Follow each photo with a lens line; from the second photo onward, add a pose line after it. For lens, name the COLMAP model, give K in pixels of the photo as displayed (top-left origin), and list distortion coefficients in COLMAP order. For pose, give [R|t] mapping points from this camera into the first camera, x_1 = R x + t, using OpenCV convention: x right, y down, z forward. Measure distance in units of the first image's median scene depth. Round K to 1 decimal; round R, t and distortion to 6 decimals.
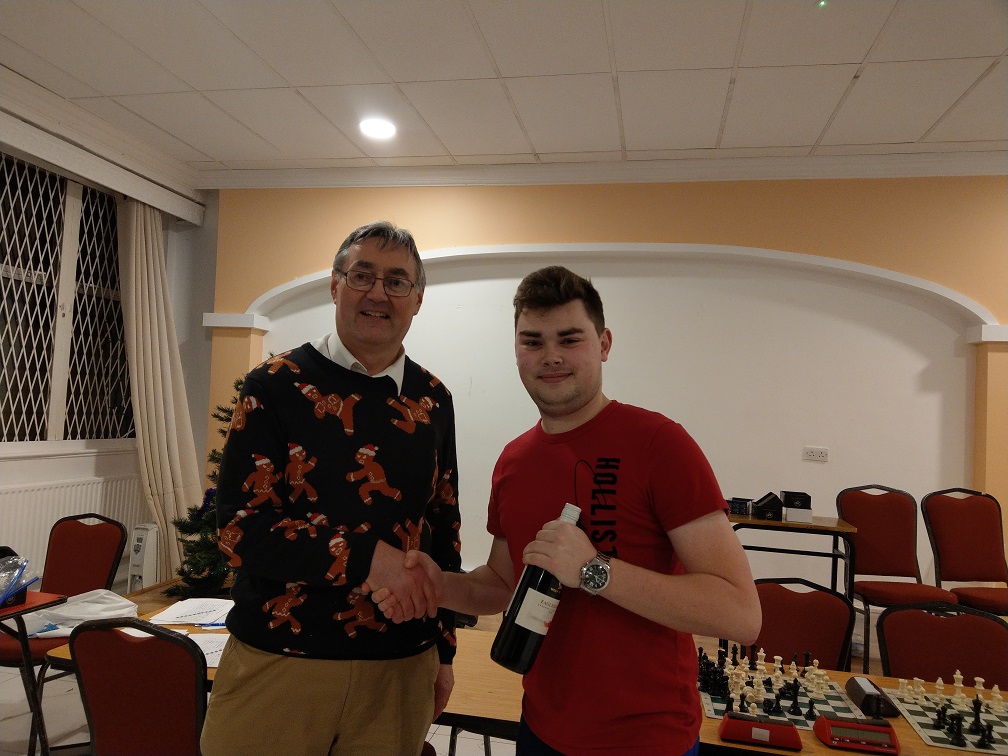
lens RADIAL K [[770.5, 0, 488.6], [0, 770.5, 384.8], [0, 0, 1]] dist [0.028480, -0.041521]
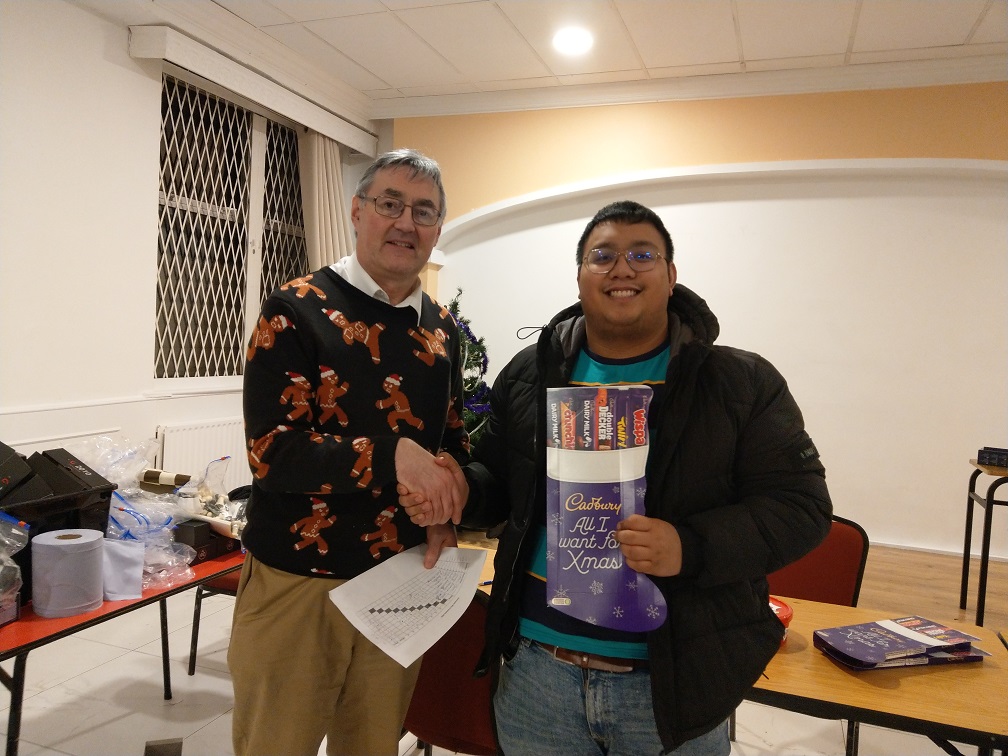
lens RADIAL K [[770.5, 0, 495.2], [0, 770.5, 385.1], [0, 0, 1]] dist [0.028480, -0.041521]
pose [[0.989644, 0.009610, -0.143219, -0.092290], [0.003259, 0.995995, 0.089349, -0.005532], [0.143504, -0.088890, 0.985650, 0.036196]]
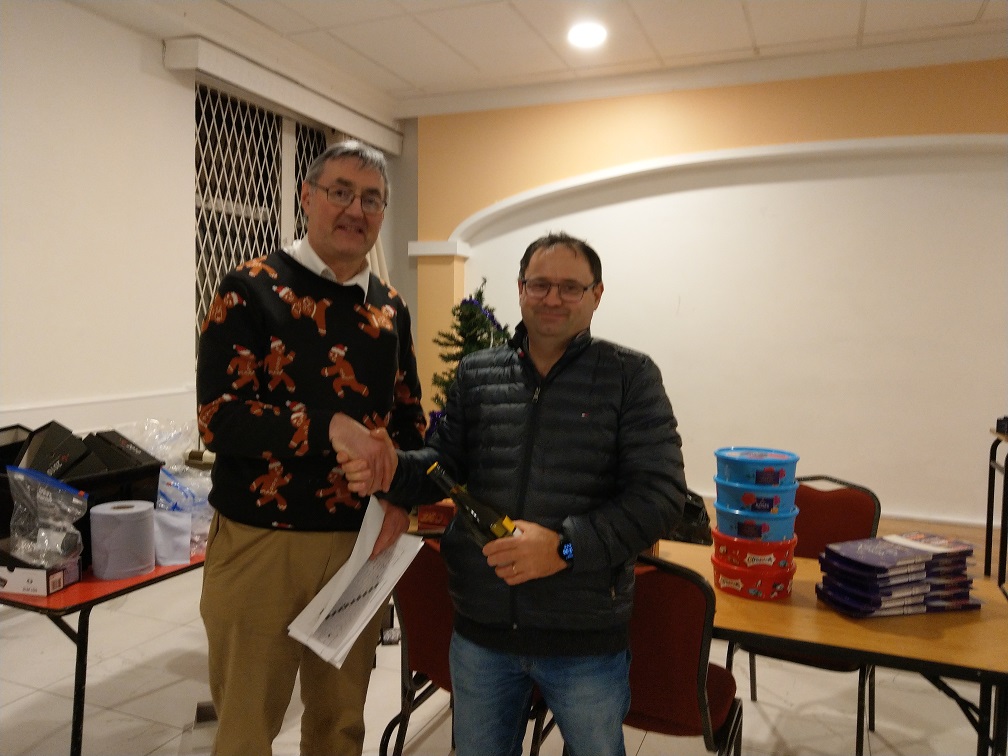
lens RADIAL K [[770.5, 0, 501.2], [0, 770.5, 378.8], [0, 0, 1]] dist [0.028480, -0.041521]
pose [[0.983478, -0.016212, -0.180299, -0.077422], [0.032148, 0.995792, 0.085815, 0.003984], [0.178150, -0.090193, 0.979861, 0.009415]]
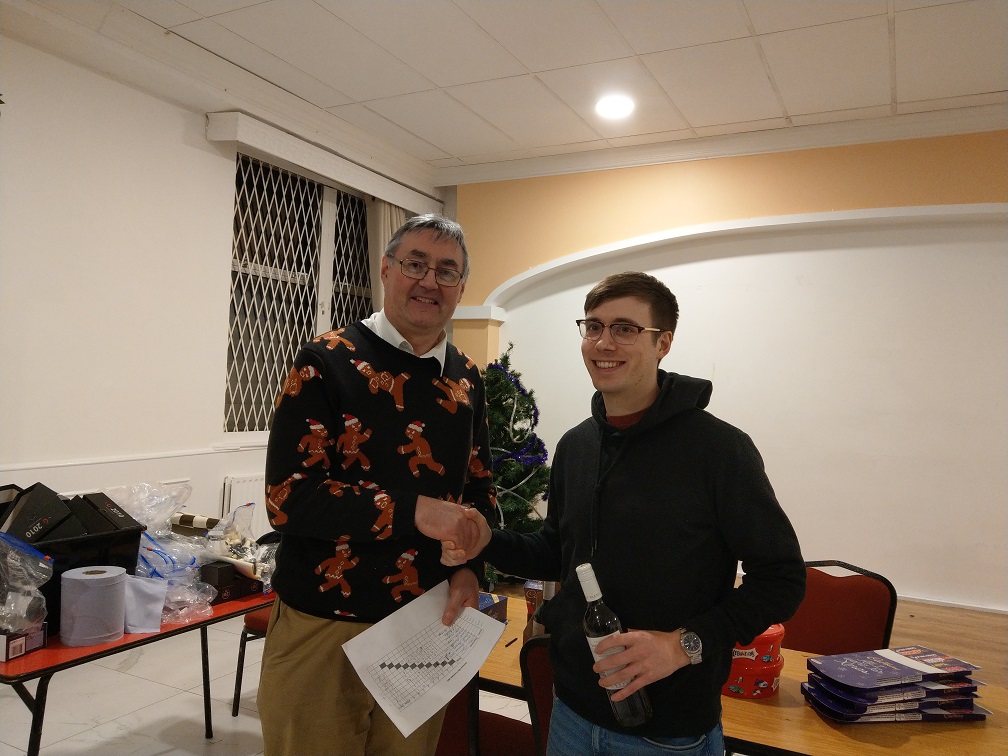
lens RADIAL K [[770.5, 0, 509.9], [0, 770.5, 380.5], [0, 0, 1]] dist [0.028480, -0.041521]
pose [[0.967892, -0.012968, -0.251032, -0.031197], [0.015898, 0.999827, 0.009646, -0.001943], [0.250864, -0.013327, 0.967931, 0.027940]]
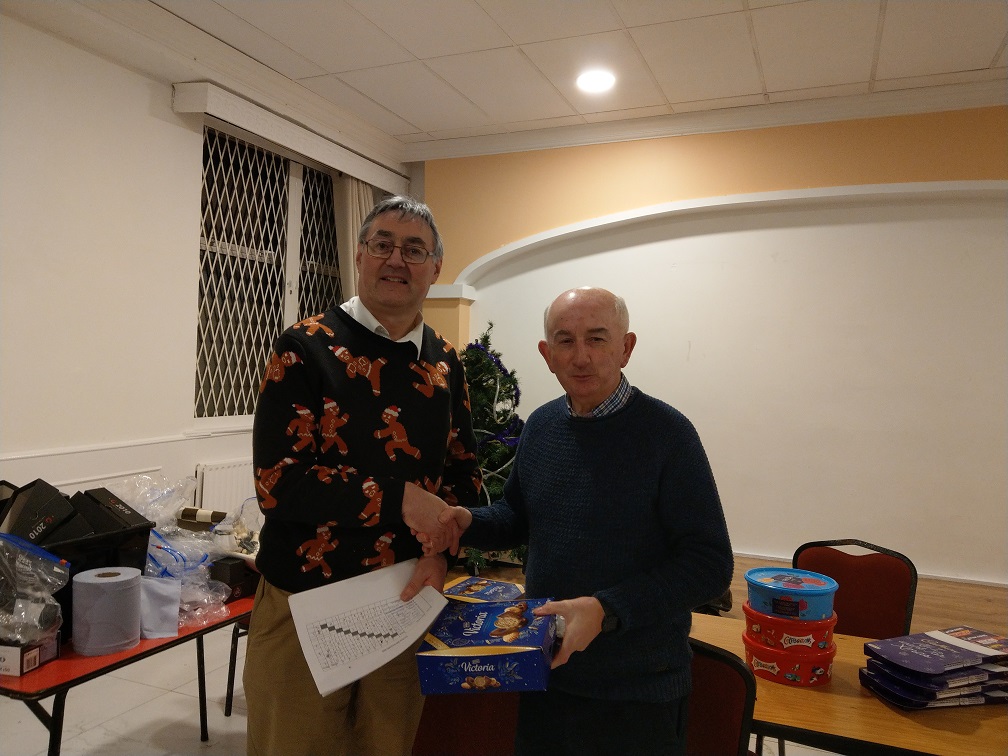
lens RADIAL K [[770.5, 0, 491.2], [0, 770.5, 365.4], [0, 0, 1]] dist [0.028480, -0.041521]
pose [[0.980907, -0.021681, -0.193263, -0.088093], [0.026012, 0.999463, 0.019902, -0.005407], [0.192728, -0.024549, 0.980945, 0.033894]]
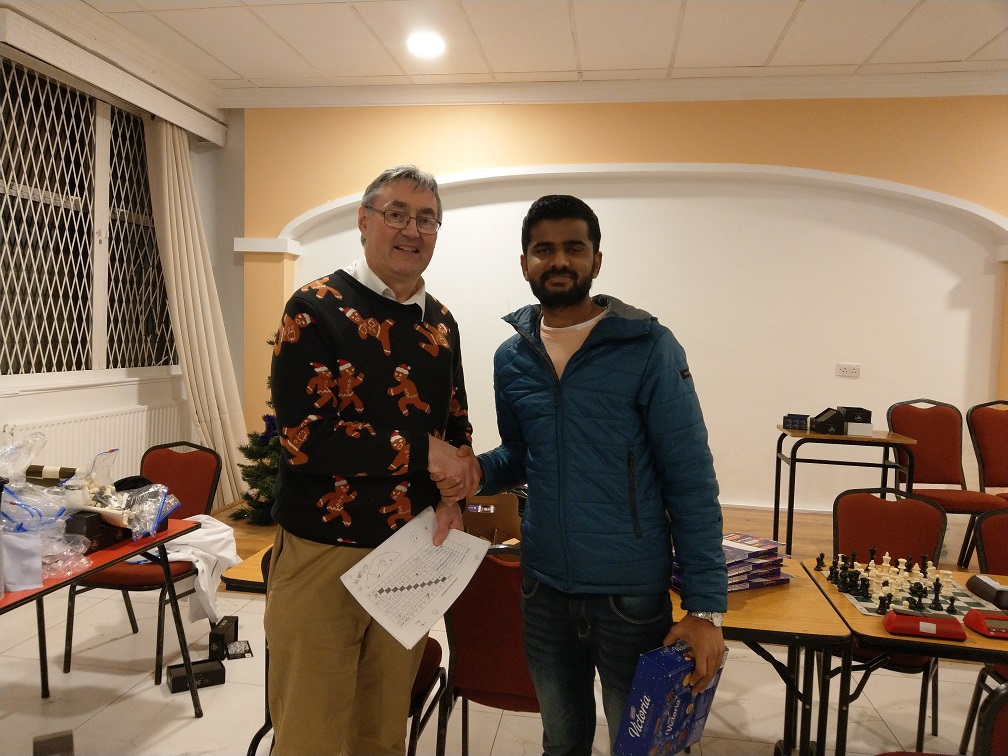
lens RADIAL K [[770.5, 0, 487.4], [0, 770.5, 376.9], [0, 0, 1]] dist [0.028480, -0.041521]
pose [[0.998709, -0.017775, 0.047594, -0.111664], [0.013115, 0.995248, 0.096489, -0.007927], [-0.049083, -0.095740, 0.994196, -0.012791]]
